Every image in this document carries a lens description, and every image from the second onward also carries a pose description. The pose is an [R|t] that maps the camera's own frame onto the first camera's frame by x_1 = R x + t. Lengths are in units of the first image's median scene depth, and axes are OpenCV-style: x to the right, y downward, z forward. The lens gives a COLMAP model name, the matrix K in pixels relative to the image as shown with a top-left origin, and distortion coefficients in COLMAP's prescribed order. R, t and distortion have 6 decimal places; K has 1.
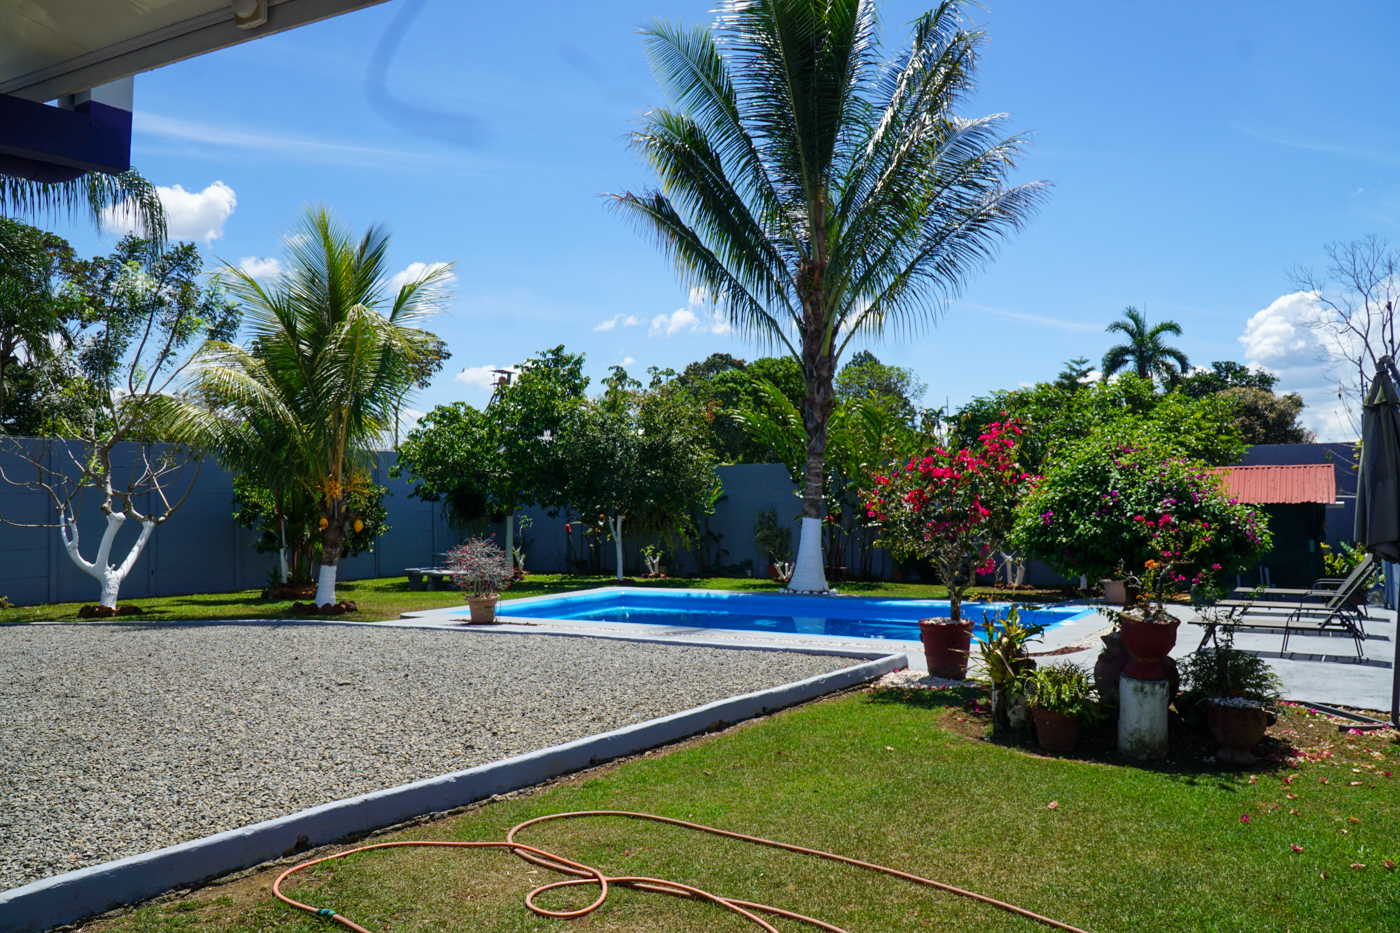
lens RADIAL K [[1125.2, 0, 693.6], [0, 1125.2, 459.3], [0, 0, 1]] dist [0.003791, -0.004481]
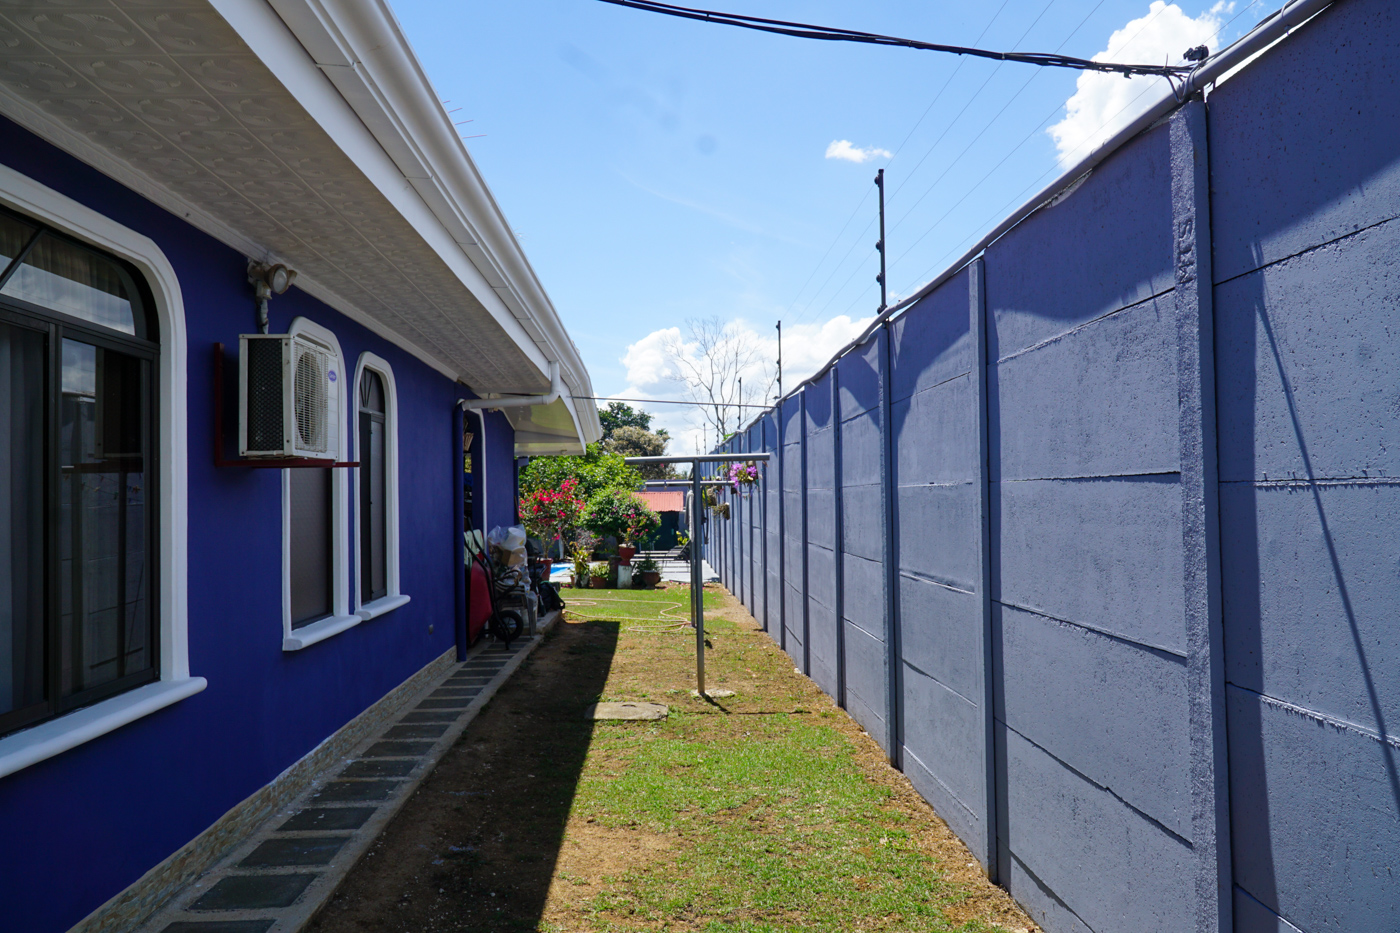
lens RADIAL K [[1125.2, 0, 693.6], [0, 1125.2, 459.3], [0, 0, 1]] dist [0.003791, -0.004481]
pose [[0.868116, 0.021699, 0.495888, -0.193643], [-0.017684, 0.999762, -0.012790, -0.013160], [-0.496047, 0.002334, 0.868293, -0.353971]]
